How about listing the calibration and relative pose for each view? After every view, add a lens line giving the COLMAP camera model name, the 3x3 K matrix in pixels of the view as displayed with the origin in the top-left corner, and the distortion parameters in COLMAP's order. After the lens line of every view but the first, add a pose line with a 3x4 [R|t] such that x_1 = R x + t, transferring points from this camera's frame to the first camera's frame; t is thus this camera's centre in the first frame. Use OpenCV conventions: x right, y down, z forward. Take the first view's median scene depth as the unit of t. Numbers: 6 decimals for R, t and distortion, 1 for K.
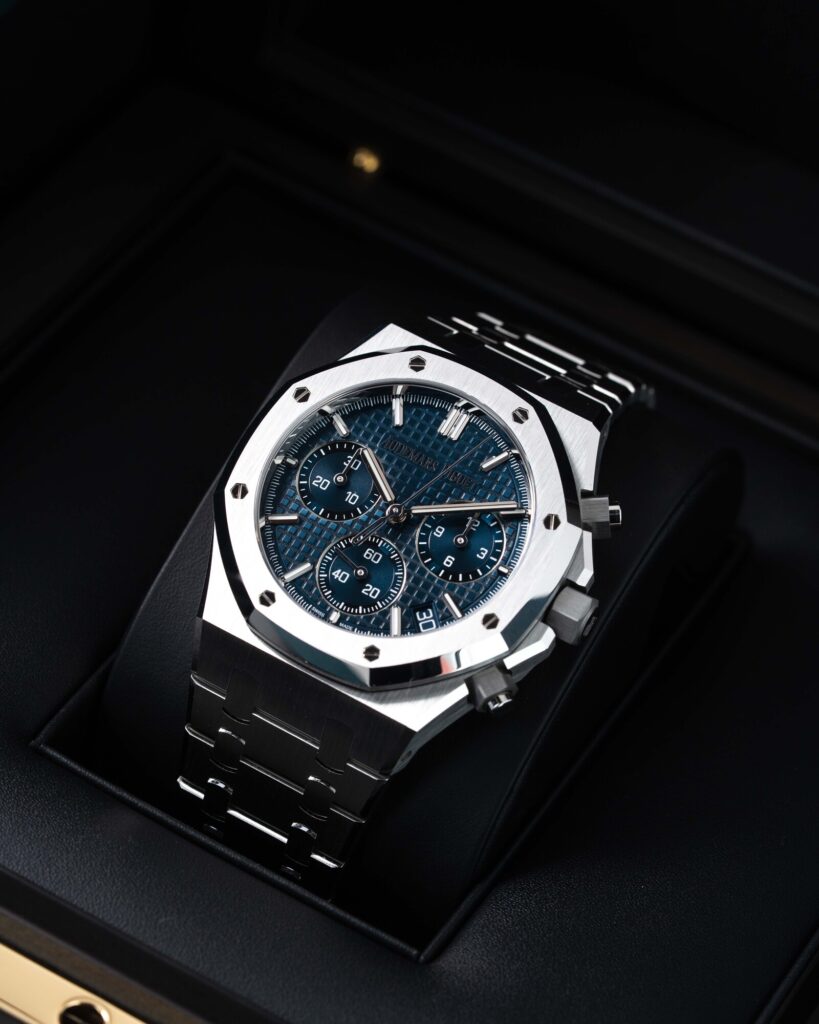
lens RADIAL K [[5527.1, 0, 409.3], [0, 5527.1, 512.5], [0, 0, 1]] dist [0.168853, 0.000000]
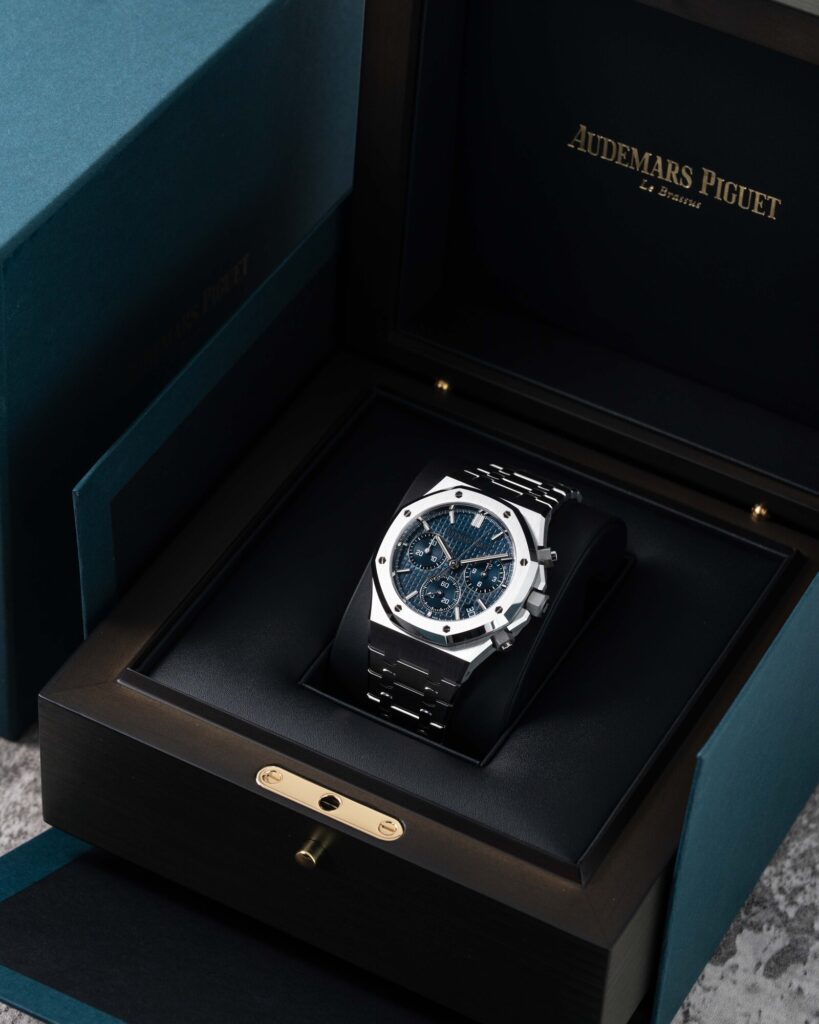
lens RADIAL K [[5527.1, 0, 410.0], [0, 5527.1, 511.9], [0, 0, 1]] dist [0.168853, 0.000000]
pose [[0.994075, -0.088698, -0.062823, 0.119231], [0.089178, 0.996004, 0.004868, -0.032582], [0.062140, -0.010441, 0.998013, -1.181057]]
